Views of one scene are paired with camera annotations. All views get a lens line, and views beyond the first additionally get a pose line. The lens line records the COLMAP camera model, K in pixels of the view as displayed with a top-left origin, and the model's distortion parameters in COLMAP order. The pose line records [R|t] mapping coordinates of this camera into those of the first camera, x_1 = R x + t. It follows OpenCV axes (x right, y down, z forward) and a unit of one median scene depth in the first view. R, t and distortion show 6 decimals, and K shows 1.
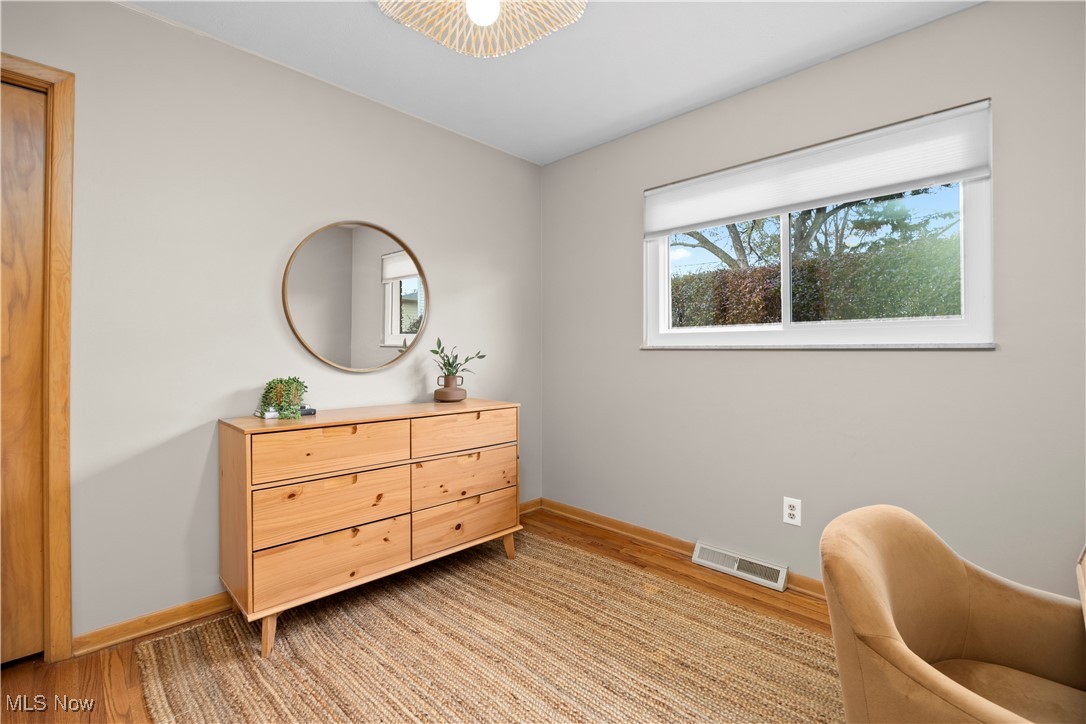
lens RADIAL K [[487.8, 0, 548.5], [0, 487.8, 353.8], [0, 0, 1]] dist [-0.013592, 0.000427]
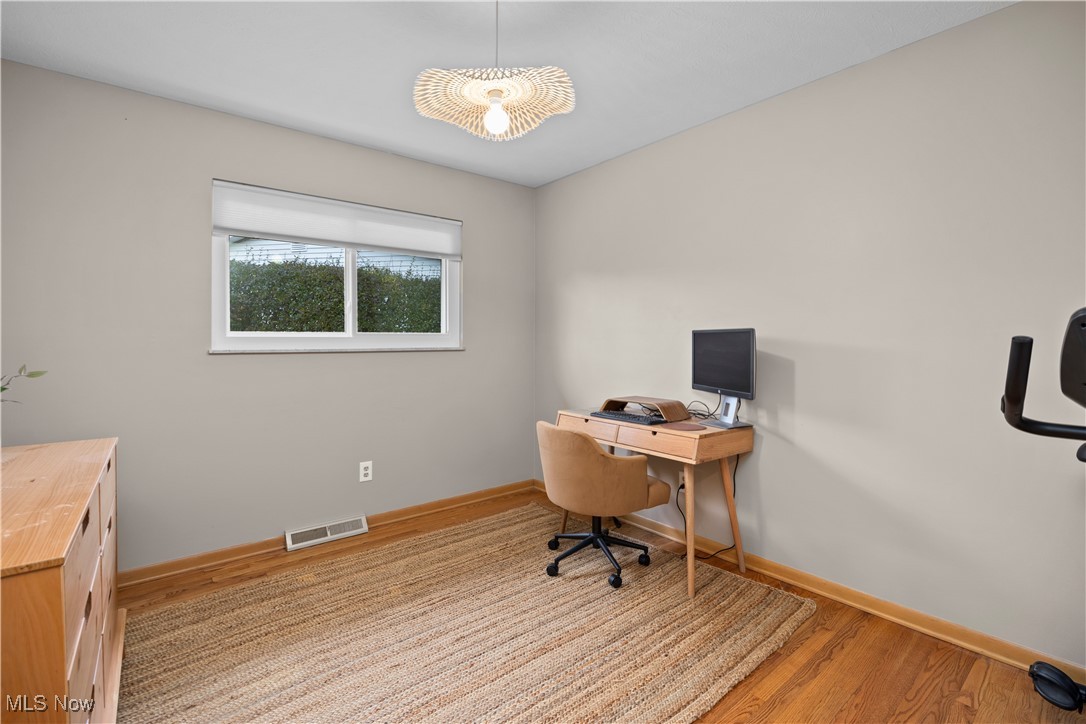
lens RADIAL K [[487.8, 0, 548.5], [0, 487.8, 353.8], [0, 0, 1]] dist [-0.013592, 0.000427]
pose [[0.099389, -0.033355, 0.994489, -0.799158], [0.006374, 0.999439, 0.032884, -0.046393], [-0.995028, 0.003071, 0.099546, 0.361193]]
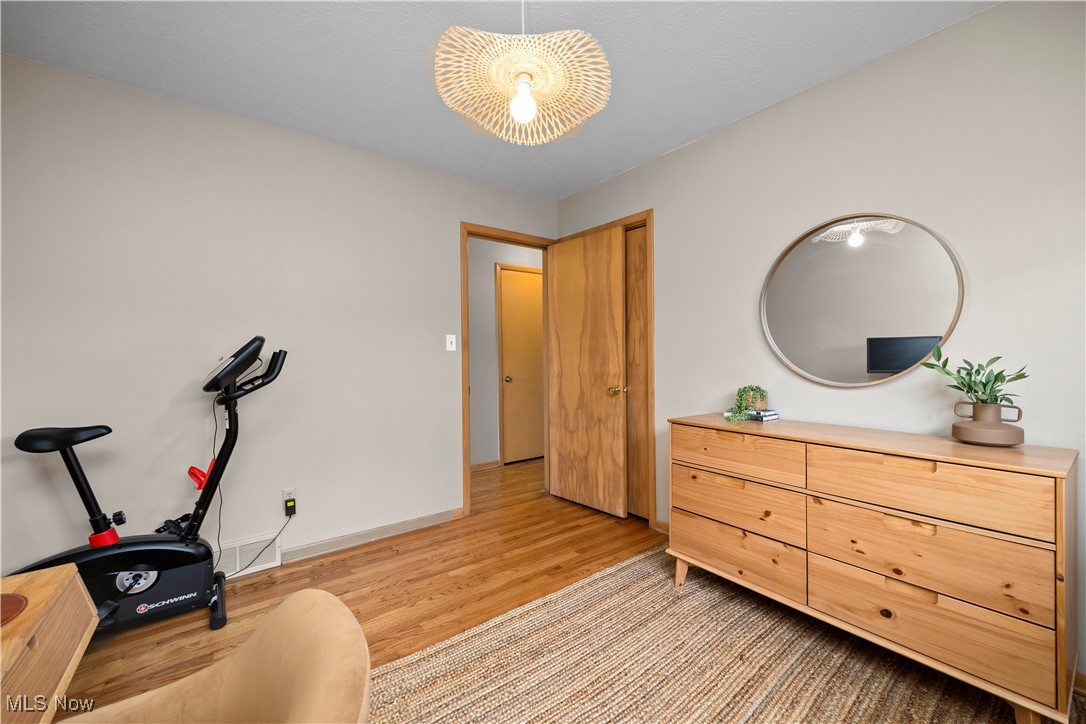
lens RADIAL K [[440.0, 0, 537.9], [0, 440.0, 359.9], [0, 0, 1]] dist [0.001874, 0.000164]
pose [[-0.154625, 0.011707, -0.987904, 0.549242], [0.008091, 0.999911, 0.010583, -0.026579], [0.987940, -0.006356, -0.154706, 0.627626]]
